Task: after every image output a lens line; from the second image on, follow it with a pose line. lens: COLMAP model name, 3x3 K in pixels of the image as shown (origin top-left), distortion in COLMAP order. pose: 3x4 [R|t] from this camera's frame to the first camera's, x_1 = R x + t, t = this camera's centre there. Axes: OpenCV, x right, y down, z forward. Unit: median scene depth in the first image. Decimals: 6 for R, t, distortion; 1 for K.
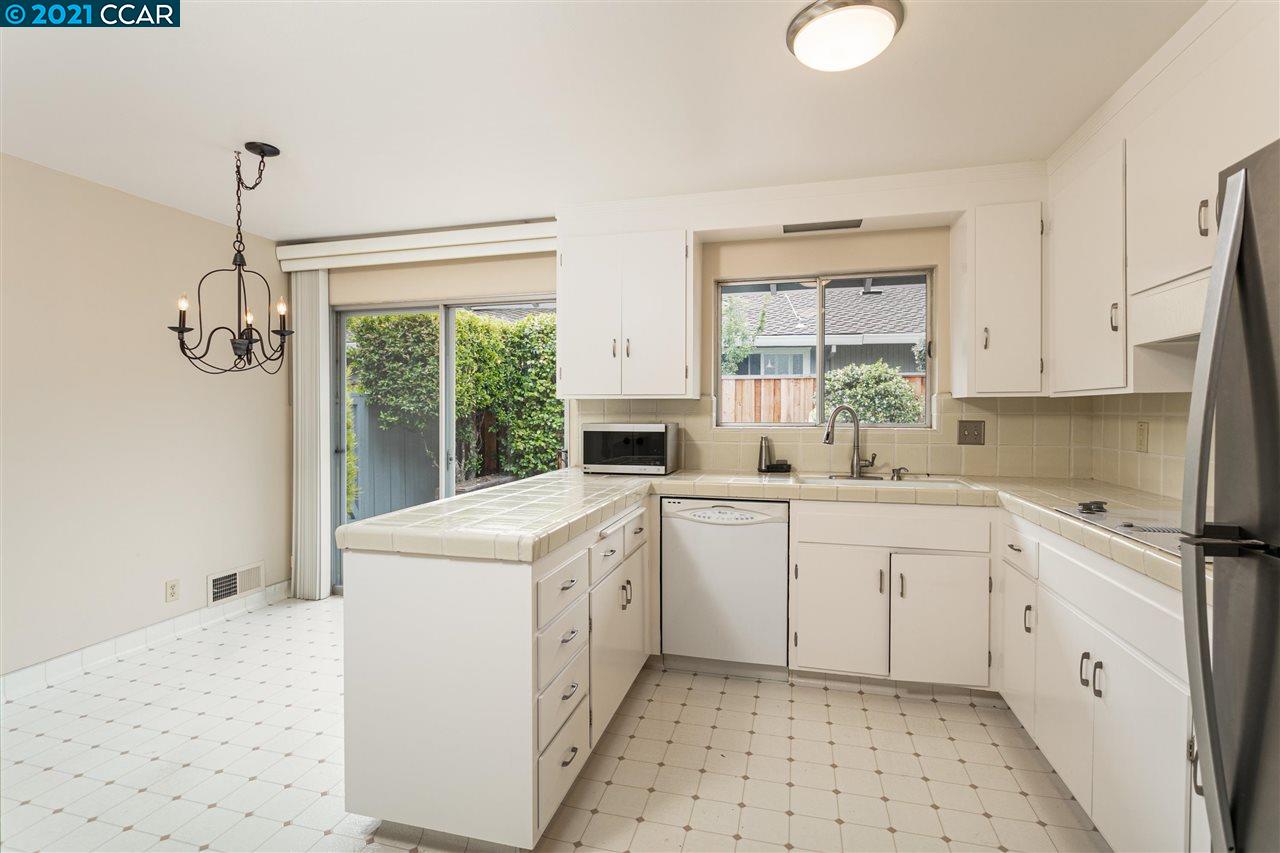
lens RADIAL K [[603.3, 0, 631.5], [0, 603.3, 418.2], [0, 0, 1]] dist [-0.005098, 0.001744]
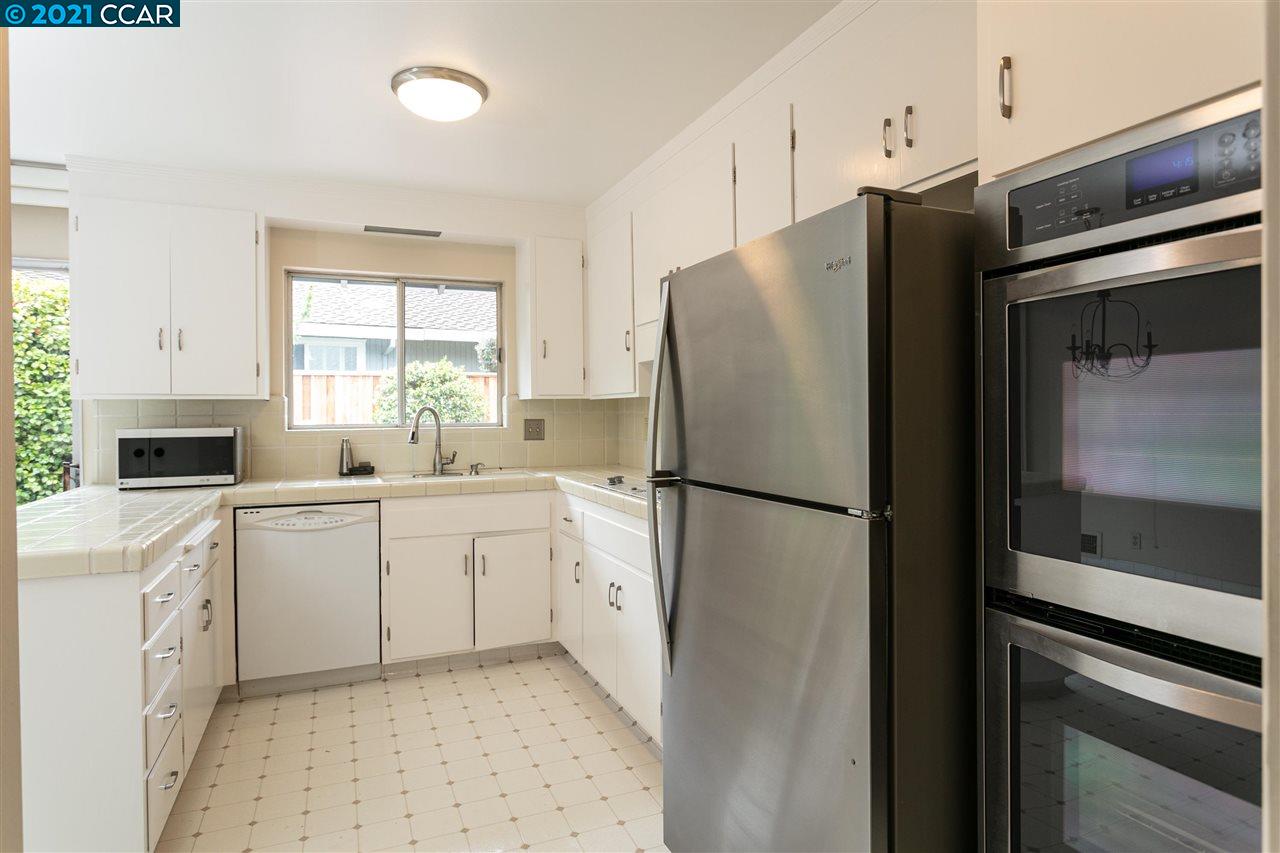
lens RADIAL K [[713.7, 0, 632.1], [0, 713.7, 418.1], [0, 0, 1]] dist [-0.002396, 0.000075]
pose [[0.790140, -0.011901, 0.612811, -0.135067], [0.014479, 0.999895, 0.000750, 0.004007], [-0.612755, 0.008281, 0.790229, -0.210156]]
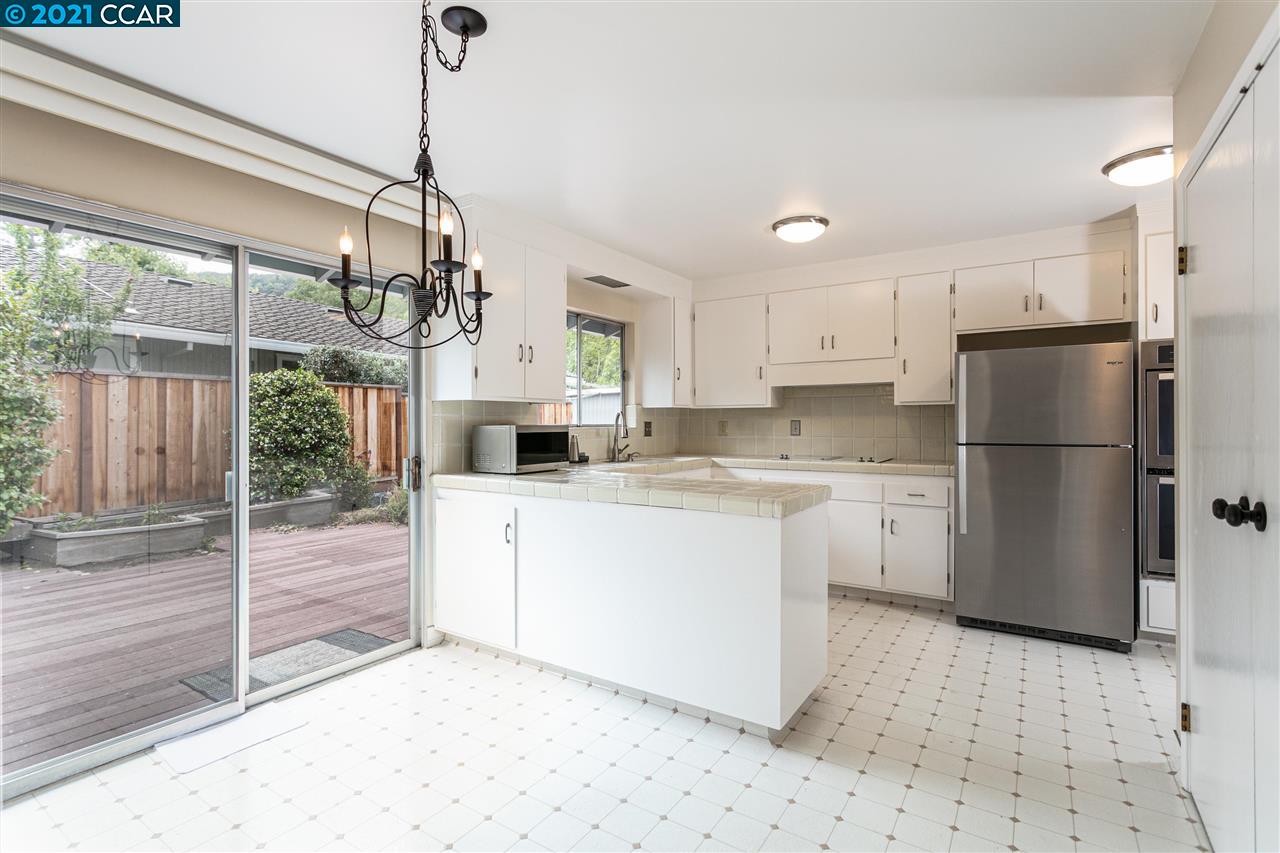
lens RADIAL K [[603.3, 0, 637.8], [0, 603.3, 418.9], [0, 0, 1]] dist [-0.005098, 0.001744]
pose [[0.320613, 0.003836, 0.947203, -1.078526], [0.013536, 0.999871, -0.008631, 0.010983], [-0.947114, 0.015589, 0.320520, 0.539802]]
